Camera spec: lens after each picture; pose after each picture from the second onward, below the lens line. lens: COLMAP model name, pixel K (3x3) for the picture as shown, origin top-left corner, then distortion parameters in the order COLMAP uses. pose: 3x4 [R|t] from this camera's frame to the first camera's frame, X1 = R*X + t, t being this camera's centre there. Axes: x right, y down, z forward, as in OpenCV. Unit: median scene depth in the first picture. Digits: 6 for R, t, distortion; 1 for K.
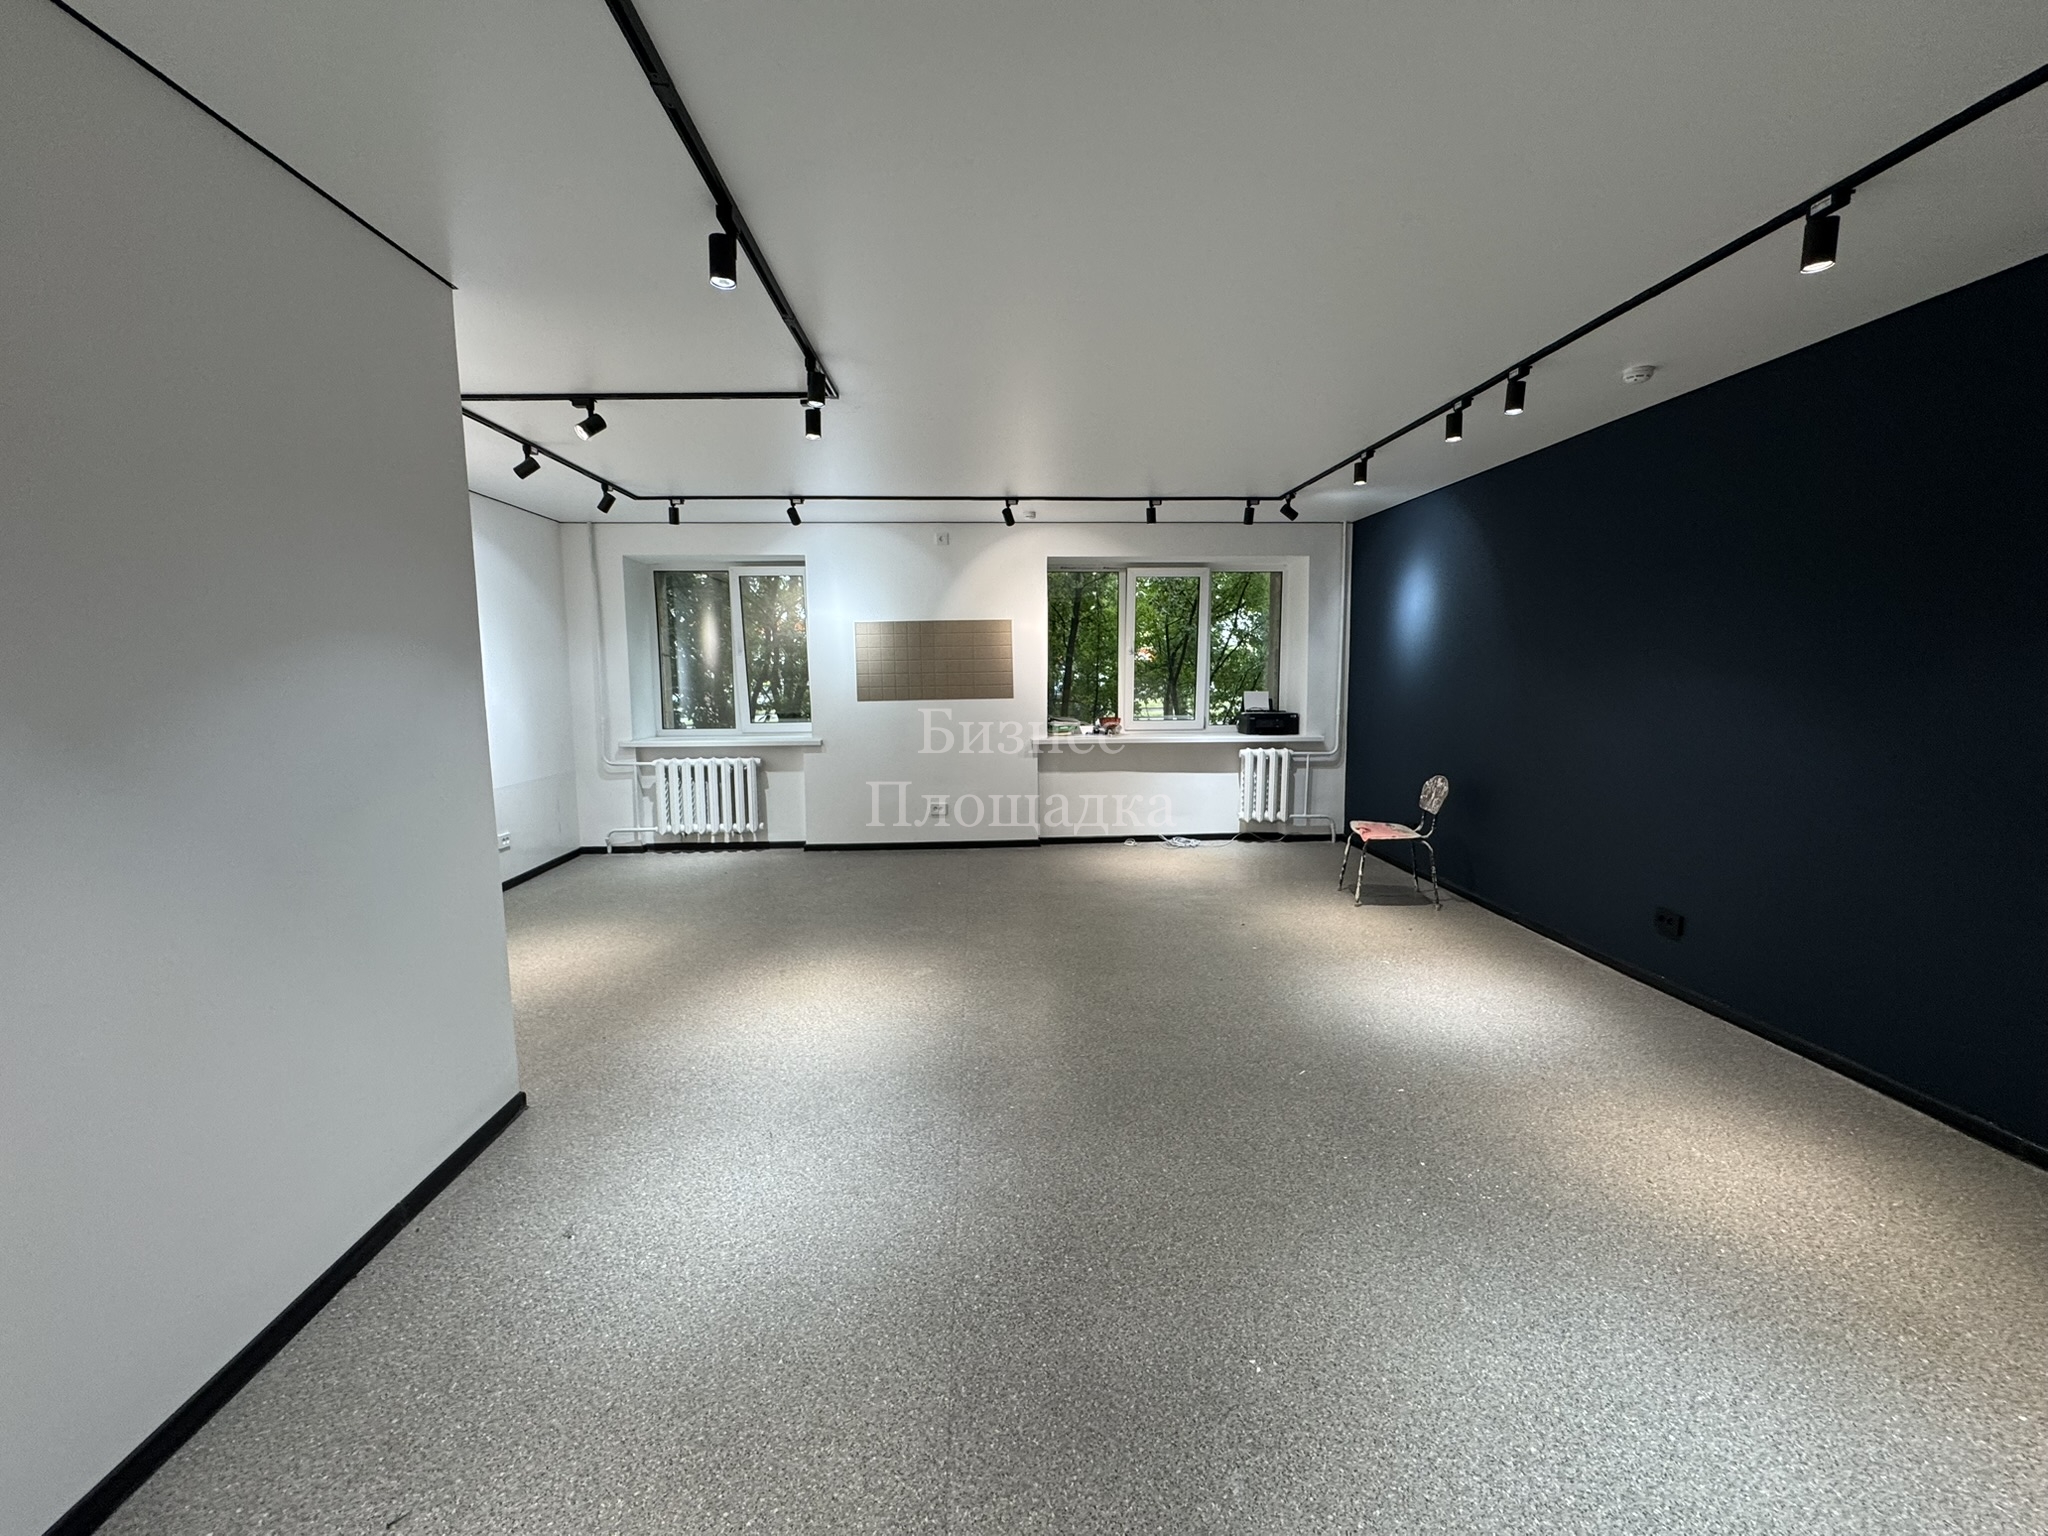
lens RADIAL K [[815.8, 0, 1026.5], [0, 815.8, 759.5], [0, 0, 1]] dist [-0.001278, -0.000169]
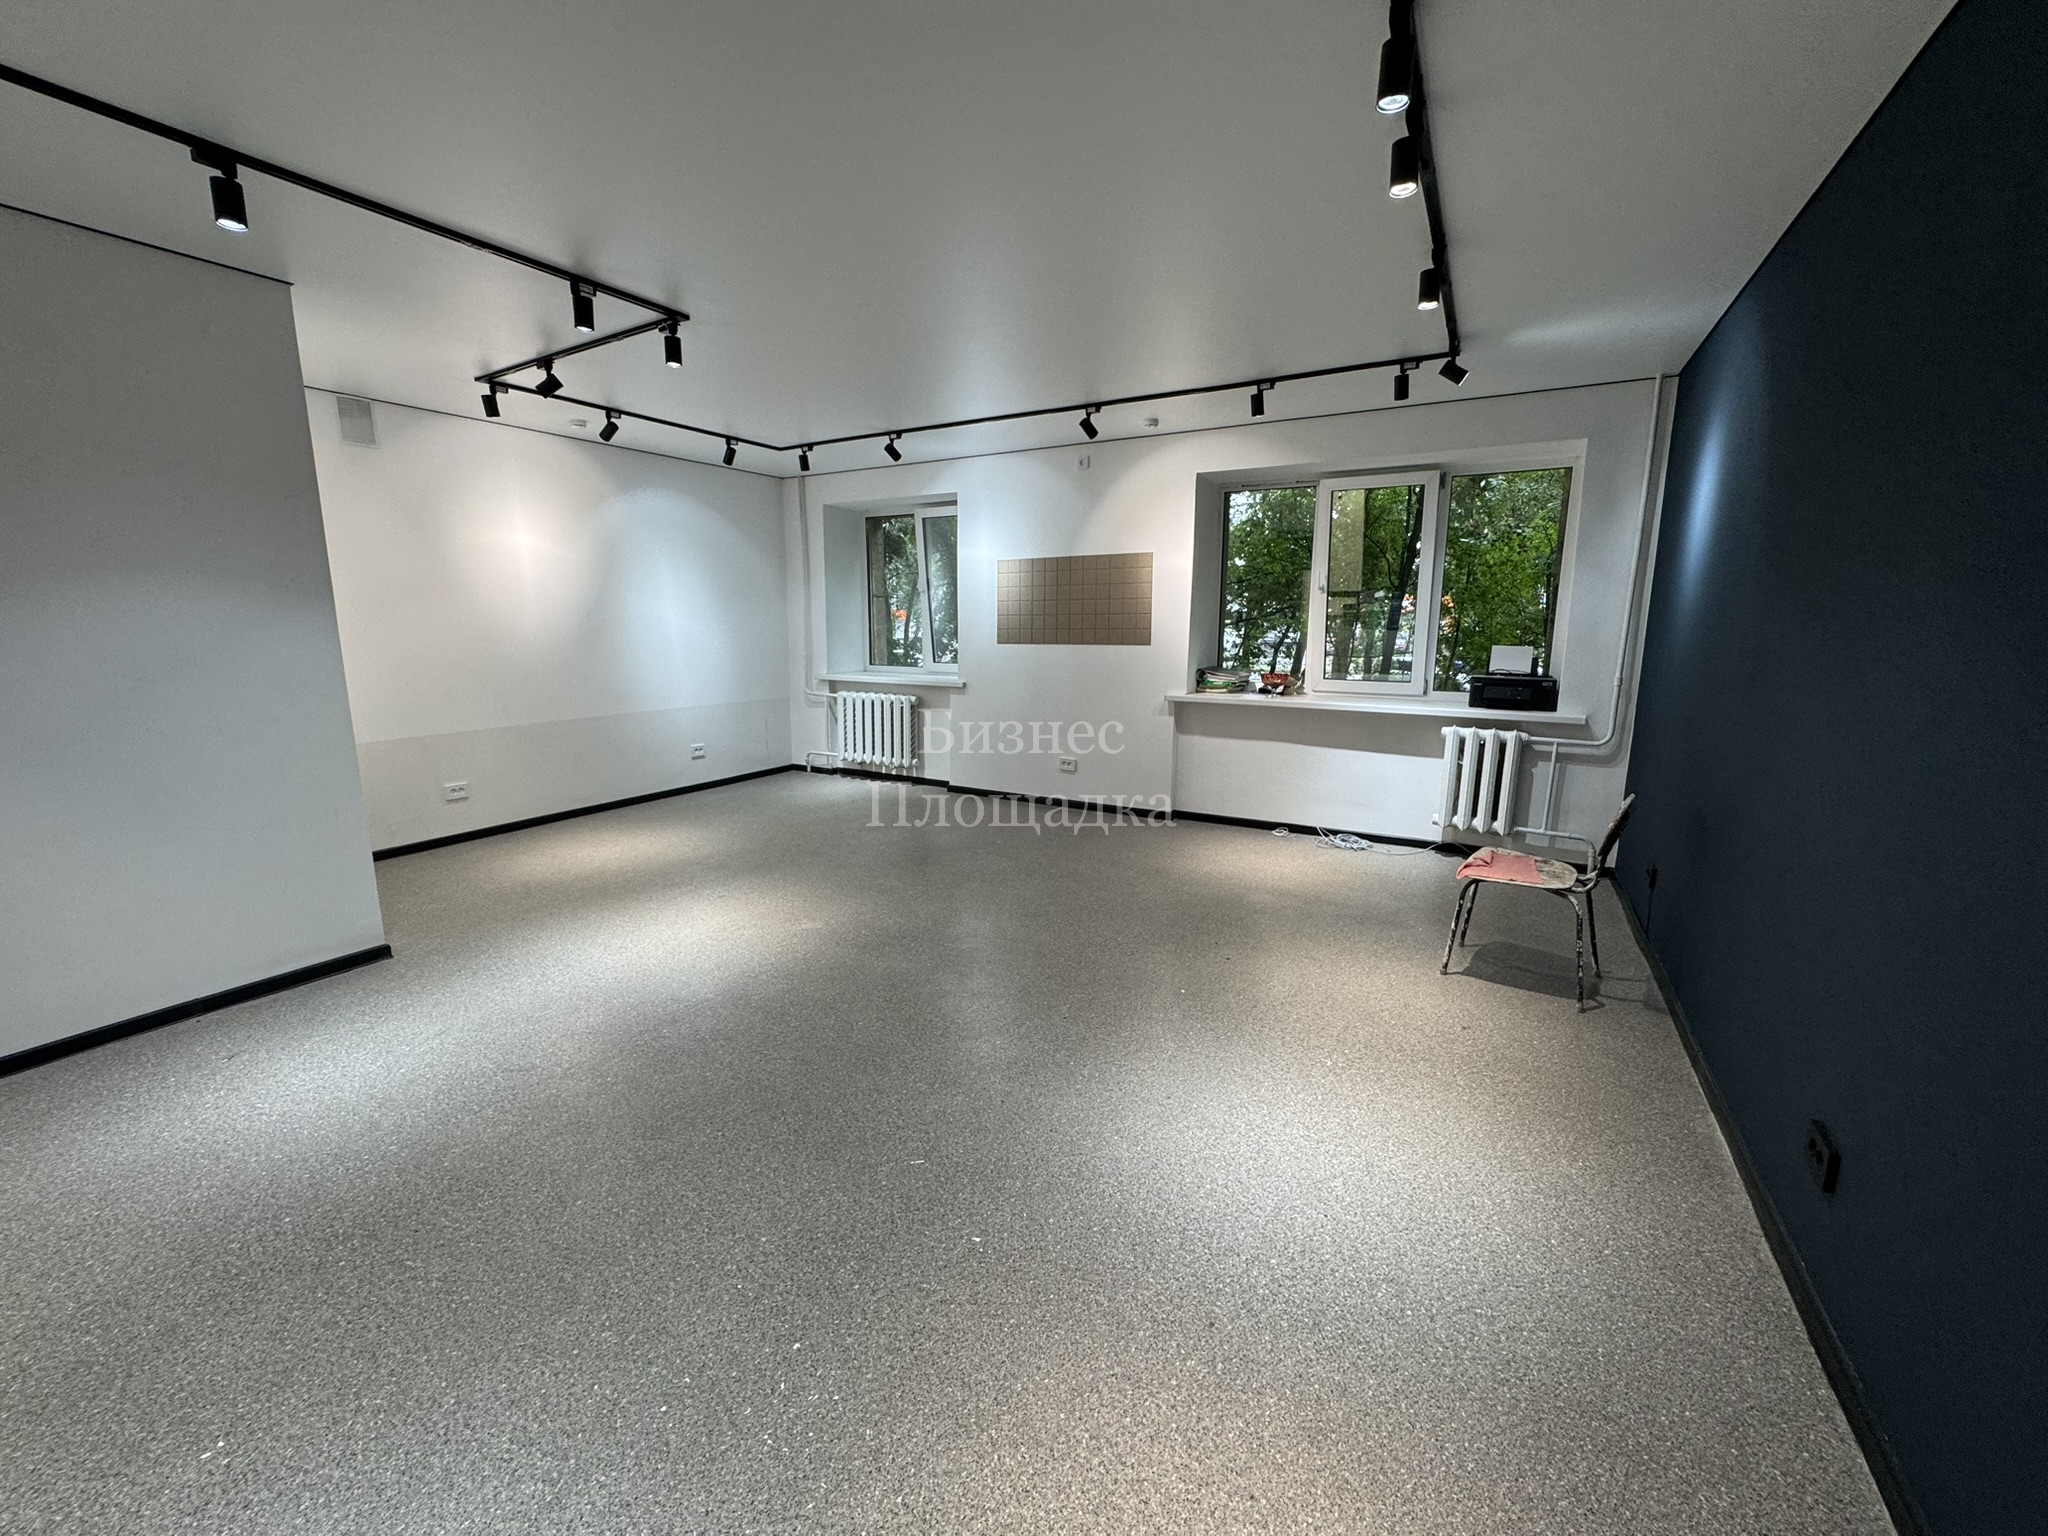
lens RADIAL K [[815.8, 0, 1026.5], [0, 815.8, 759.5], [0, 0, 1]] dist [-0.001278, -0.000169]
pose [[0.838347, 0.103358, -0.535249, 0.349131], [-0.069095, 0.994089, 0.083739, -0.018561], [0.540741, -0.033220, 0.840533, 0.204502]]
